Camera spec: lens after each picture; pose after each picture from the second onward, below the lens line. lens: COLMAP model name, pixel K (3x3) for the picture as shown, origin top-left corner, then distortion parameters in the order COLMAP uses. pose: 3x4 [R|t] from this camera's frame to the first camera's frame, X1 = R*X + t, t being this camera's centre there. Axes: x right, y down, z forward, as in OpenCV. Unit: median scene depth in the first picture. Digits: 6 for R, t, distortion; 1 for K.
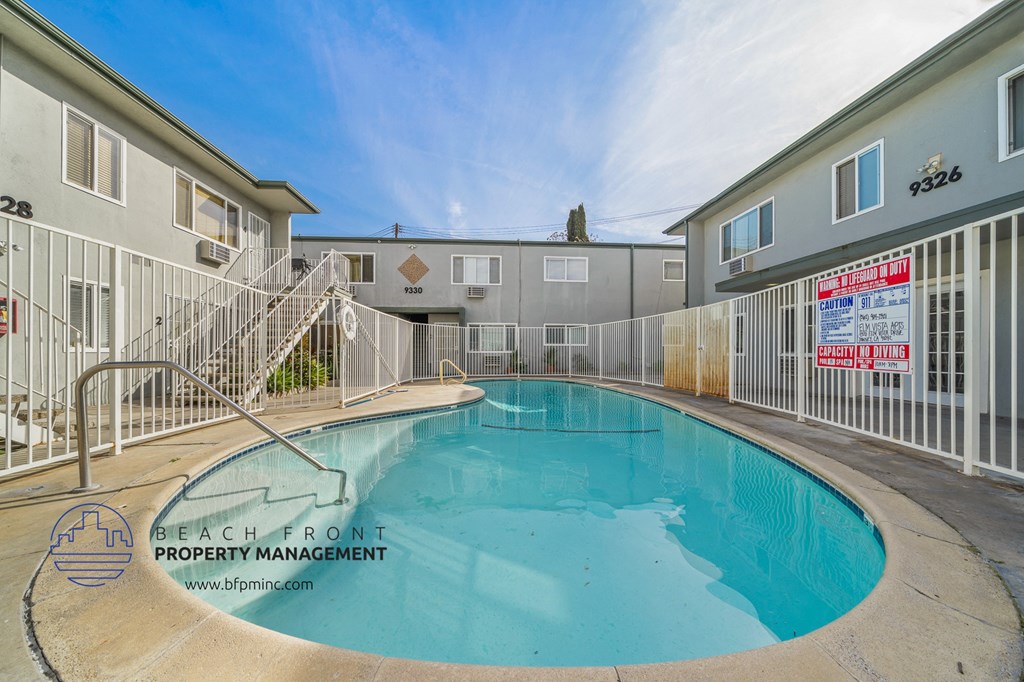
lens RADIAL K [[352.0, 0, 513.8], [0, 352.0, 349.5], [0, 0, 1]] dist [-0.005638, -0.000070]
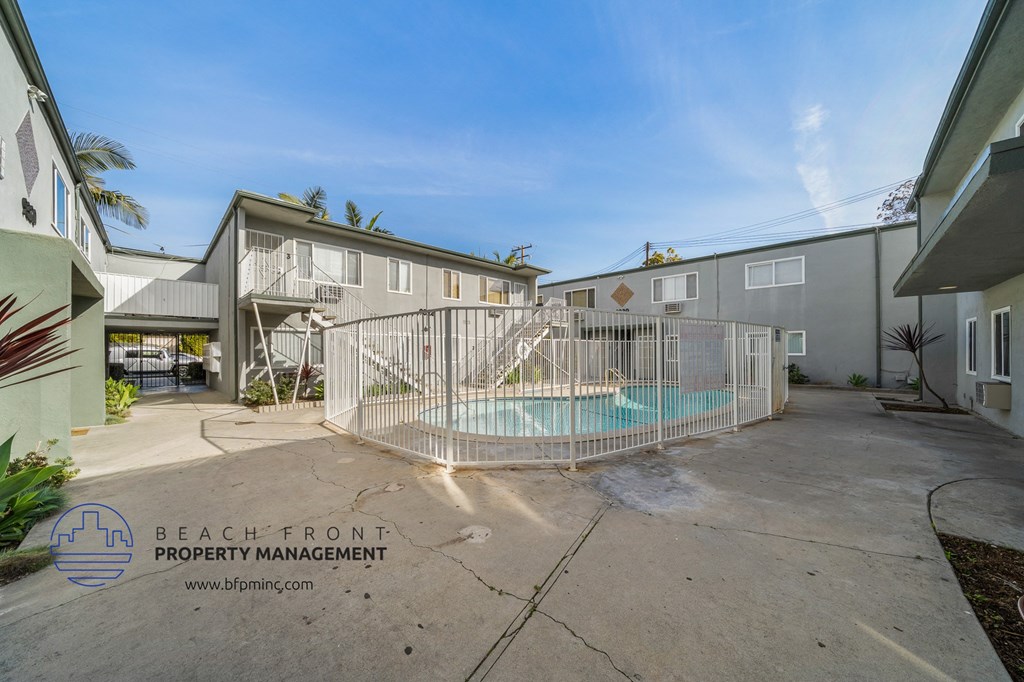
lens RADIAL K [[352.0, 0, 510.6], [0, 352.0, 347.2], [0, 0, 1]] dist [-0.005638, -0.000070]
pose [[0.674893, -0.014569, -0.737772, 0.372525], [0.012872, 0.999885, -0.007969, -0.034382], [0.737803, -0.004118, 0.675003, -0.151877]]
